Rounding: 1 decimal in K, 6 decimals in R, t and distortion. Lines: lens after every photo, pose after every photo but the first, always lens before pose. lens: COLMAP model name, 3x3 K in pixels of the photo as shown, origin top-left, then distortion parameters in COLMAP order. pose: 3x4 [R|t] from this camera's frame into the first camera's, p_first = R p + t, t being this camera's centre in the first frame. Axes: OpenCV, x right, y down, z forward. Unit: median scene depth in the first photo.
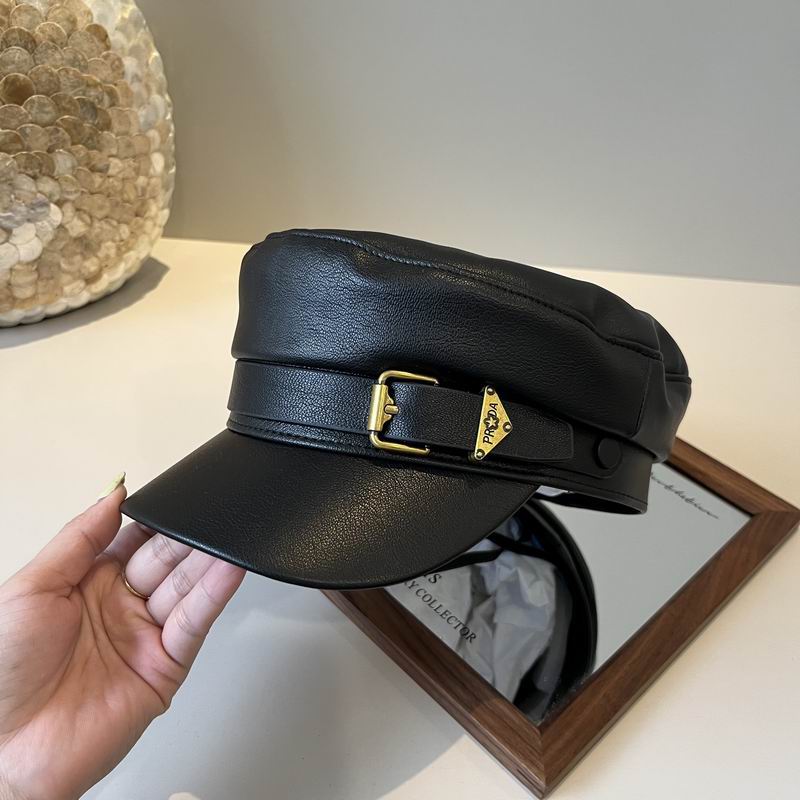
lens RADIAL K [[823.4, 0, 400.9], [0, 823.4, 399.7], [0, 0, 1]] dist [0.043394, -0.075881]
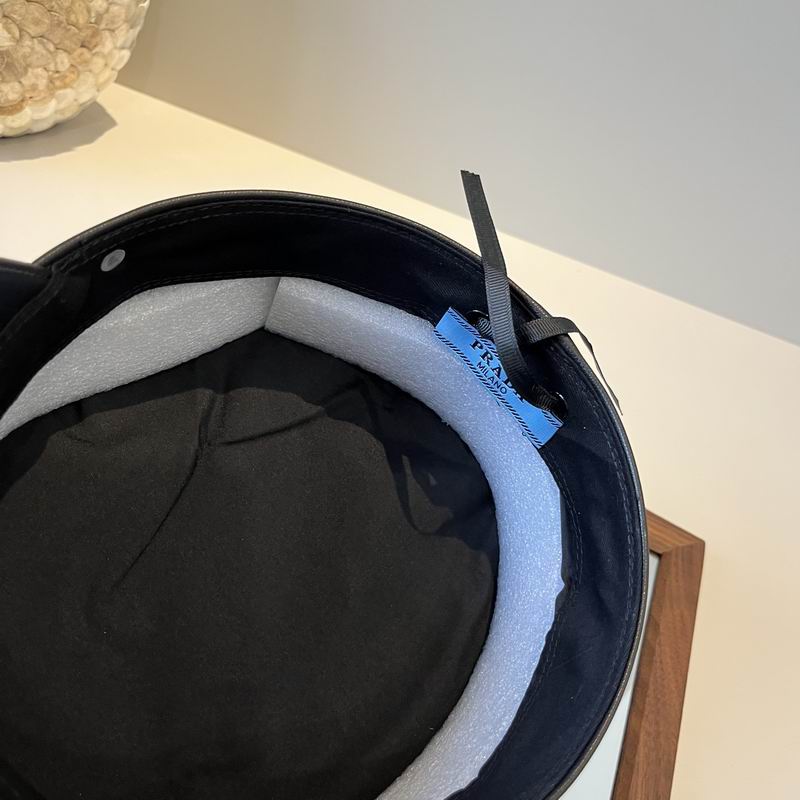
lens RADIAL K [[818.9, 0, 401.7], [0, 818.9, 402.7], [0, 0, 1]] dist [0.052880, -0.109298]
pose [[0.959768, 0.271529, 0.071538, 0.009060], [-0.276844, 0.957626, 0.079434, -0.046054], [-0.046938, -0.096043, 0.994270, 0.182454]]
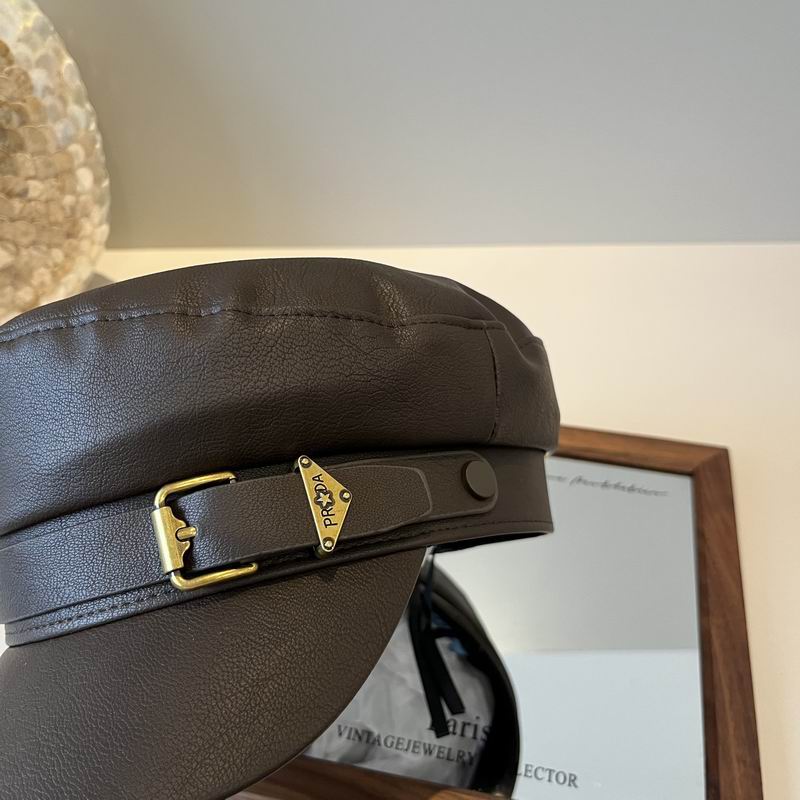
lens RADIAL K [[824.2, 0, 410.8], [0, 824.2, 398.3], [0, 0, 1]] dist [0.034313, -0.086994]
pose [[0.996493, -0.081947, -0.016935, 0.068593], [0.082617, 0.995625, 0.043647, -0.053884], [0.013285, -0.044893, 0.998903, 0.072808]]
